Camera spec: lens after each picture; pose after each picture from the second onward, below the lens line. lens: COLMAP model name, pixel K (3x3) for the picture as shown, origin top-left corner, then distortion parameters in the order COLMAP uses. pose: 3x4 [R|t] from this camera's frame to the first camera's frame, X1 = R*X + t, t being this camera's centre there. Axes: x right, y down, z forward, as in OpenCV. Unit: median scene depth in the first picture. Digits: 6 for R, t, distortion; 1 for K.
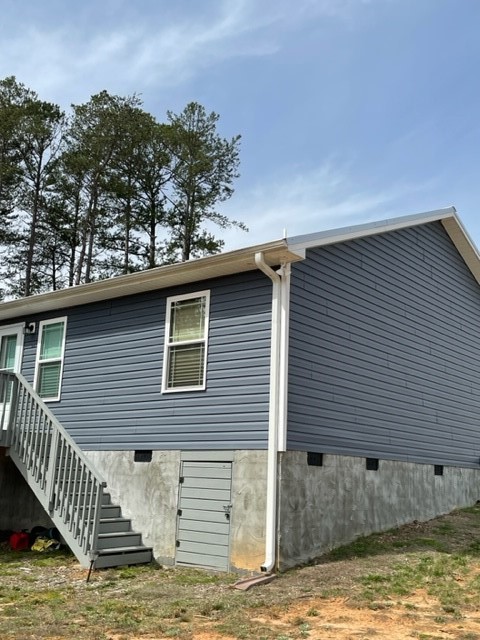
lens RADIAL K [[695.6, 0, 240.0], [0, 695.6, 320.0], [0, 0, 1]] dist [0.001107, 0.002719]
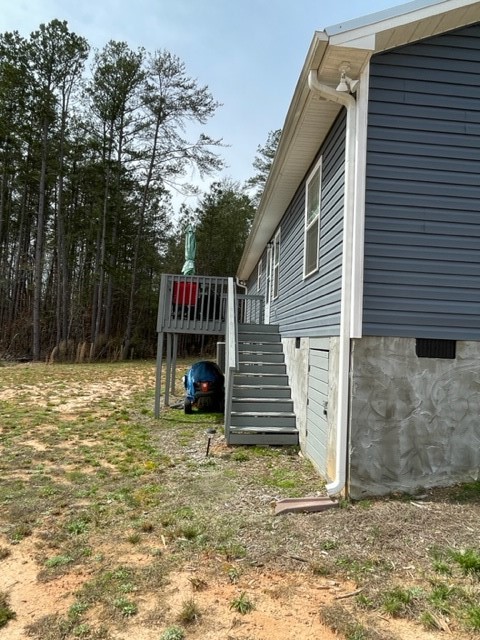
lens RADIAL K [[408.4, 0, 240.0], [0, 408.4, 320.0], [0, 0, 1]] dist [-0.002082, -0.001900]
pose [[0.678993, -0.039709, -0.733070, 0.271252], [0.144588, 0.986212, 0.080502, 0.110385], [0.719766, -0.160653, 0.675372, 0.586011]]
